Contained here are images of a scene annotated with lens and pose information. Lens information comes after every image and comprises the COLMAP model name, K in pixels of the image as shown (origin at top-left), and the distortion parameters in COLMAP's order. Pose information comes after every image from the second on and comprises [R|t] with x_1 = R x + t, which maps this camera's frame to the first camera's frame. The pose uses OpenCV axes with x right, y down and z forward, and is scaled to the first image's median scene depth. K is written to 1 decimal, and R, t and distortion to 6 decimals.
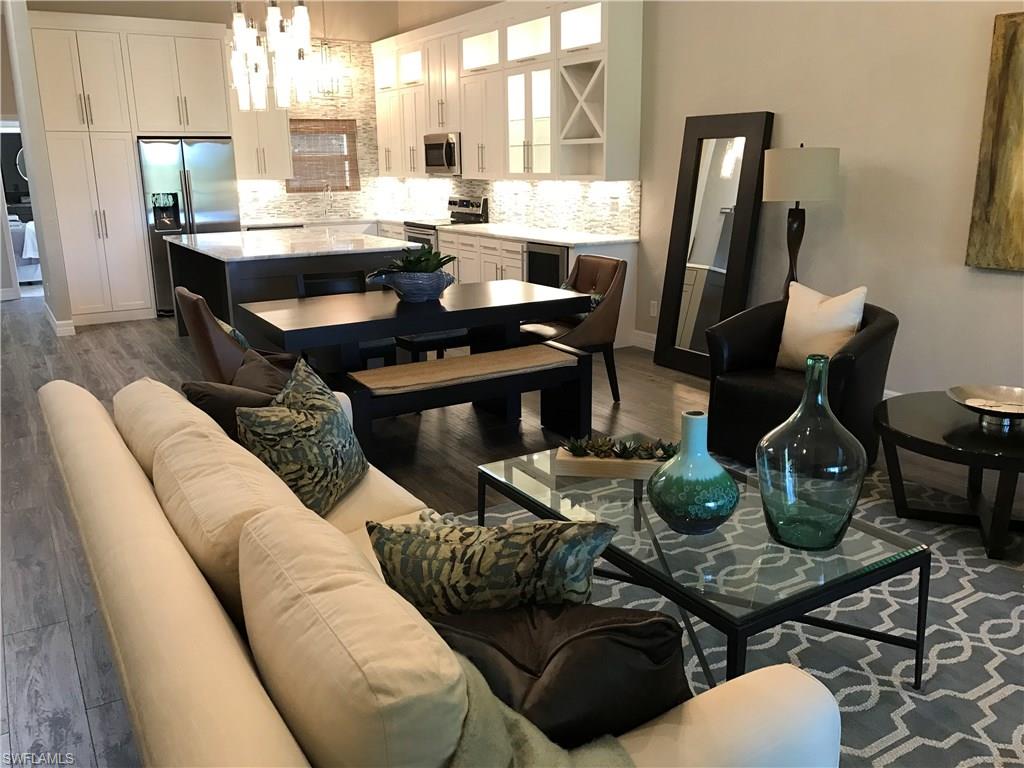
lens RADIAL K [[838.5, 0, 494.5], [0, 838.5, 379.2], [0, 0, 1]] dist [0.024140, -0.034505]
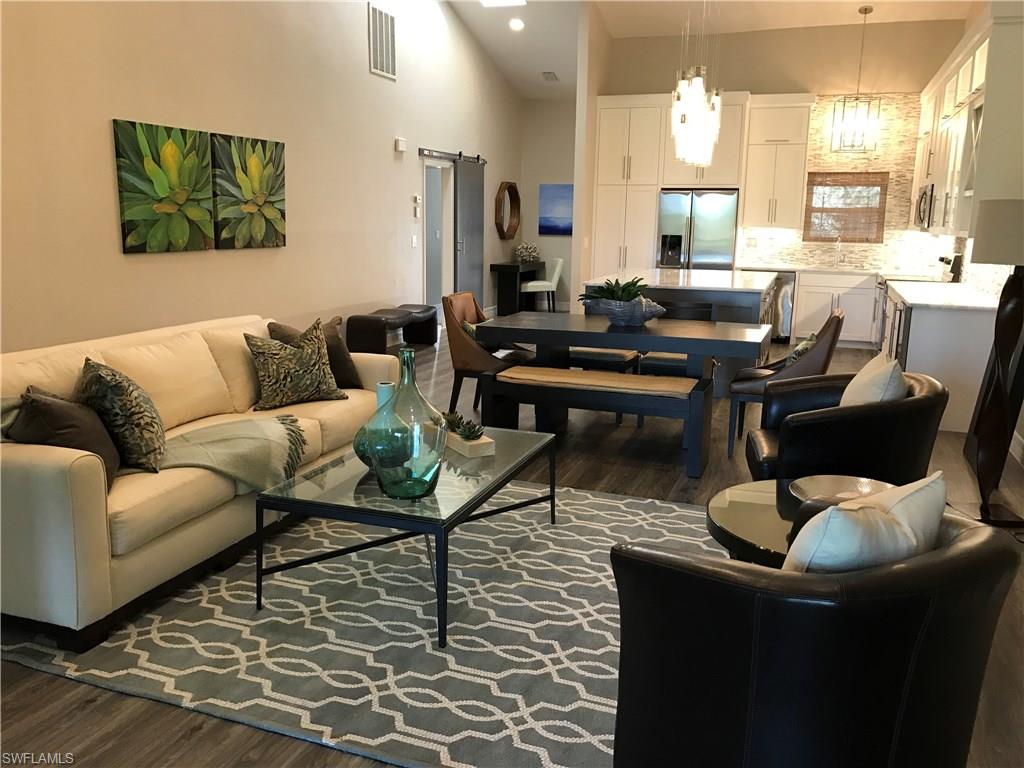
lens RADIAL K [[838.5, 0, 509.1], [0, 838.5, 379.0], [0, 0, 1]] dist [0.024140, -0.034505]
pose [[0.628752, 0.173200, -0.758071, 0.425687], [-0.218865, 0.974885, 0.041207, -0.020241], [0.746169, 0.140007, 0.650868, 0.078501]]
